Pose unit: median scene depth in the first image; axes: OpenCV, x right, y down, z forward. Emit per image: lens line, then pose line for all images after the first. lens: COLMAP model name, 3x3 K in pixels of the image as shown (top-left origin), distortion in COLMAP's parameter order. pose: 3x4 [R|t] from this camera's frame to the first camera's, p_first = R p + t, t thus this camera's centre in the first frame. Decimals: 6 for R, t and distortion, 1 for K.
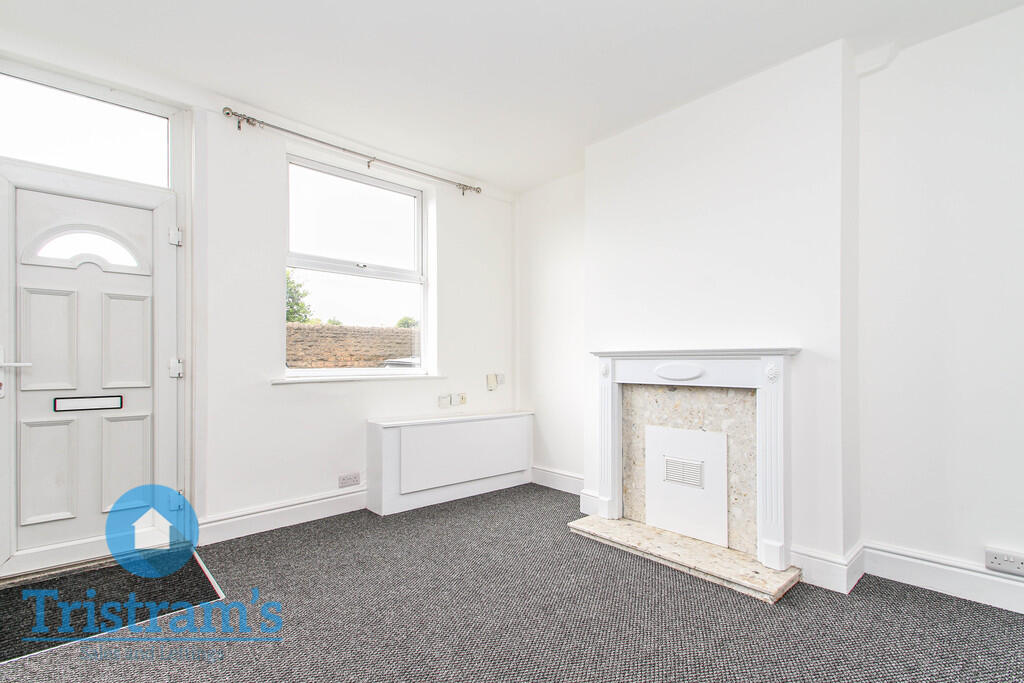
lens RADIAL K [[495.2, 0, 512.3], [0, 495.2, 357.5], [0, 0, 1]] dist [0.002365, -0.000037]
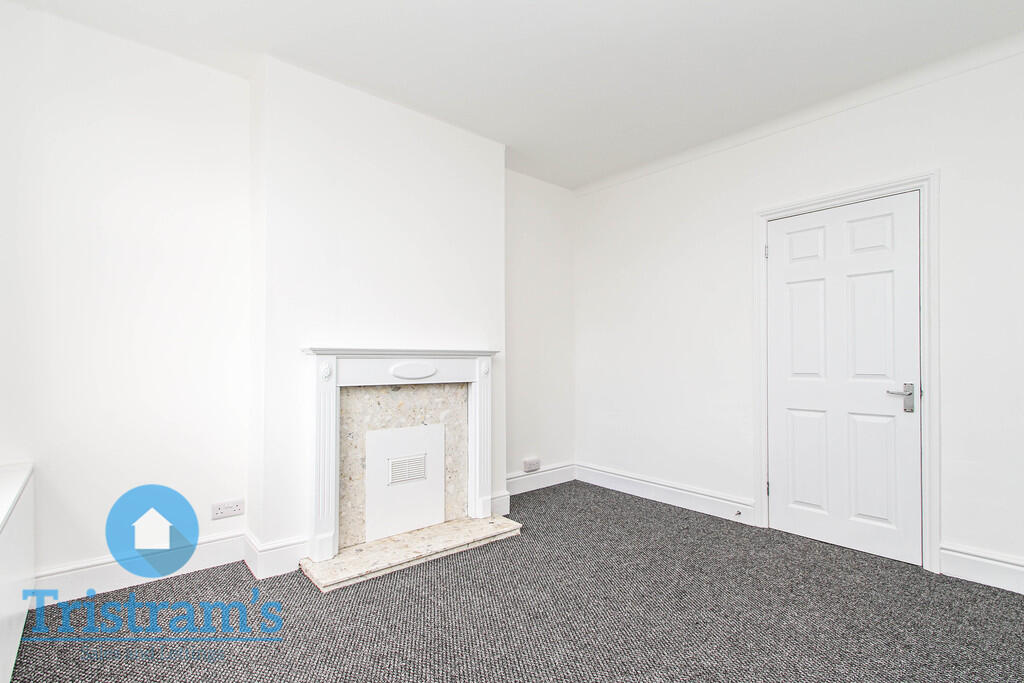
lens RADIAL K [[490.6, 0, 545.4], [0, 490.6, 354.6], [0, 0, 1]] dist [0.014425, -0.007832]
pose [[-0.031305, 0.010151, 0.999458, -0.655237], [-0.011462, 0.999879, -0.010514, 0.003208], [-0.999444, -0.011785, -0.031185, 0.735208]]
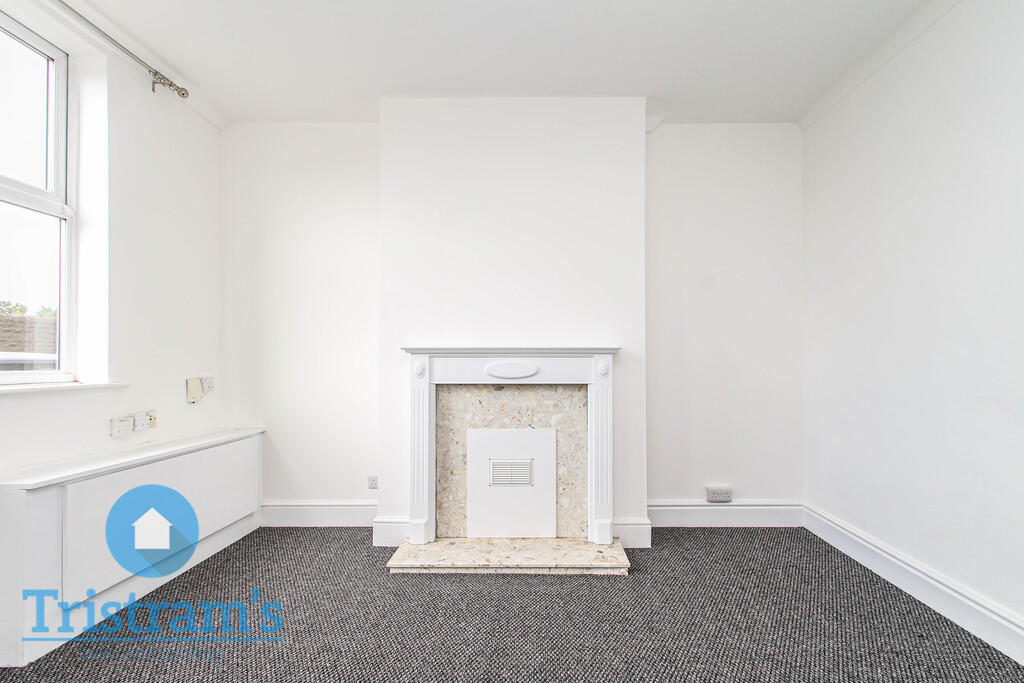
lens RADIAL K [[490.6, 0, 545.4], [0, 490.6, 354.6], [0, 0, 1]] dist [0.014425, -0.007832]
pose [[0.655084, 0.007832, 0.755516, -0.334781], [-0.007334, 0.999965, -0.004007, 0.001863], [-0.755521, -0.002916, 0.655118, 0.309951]]
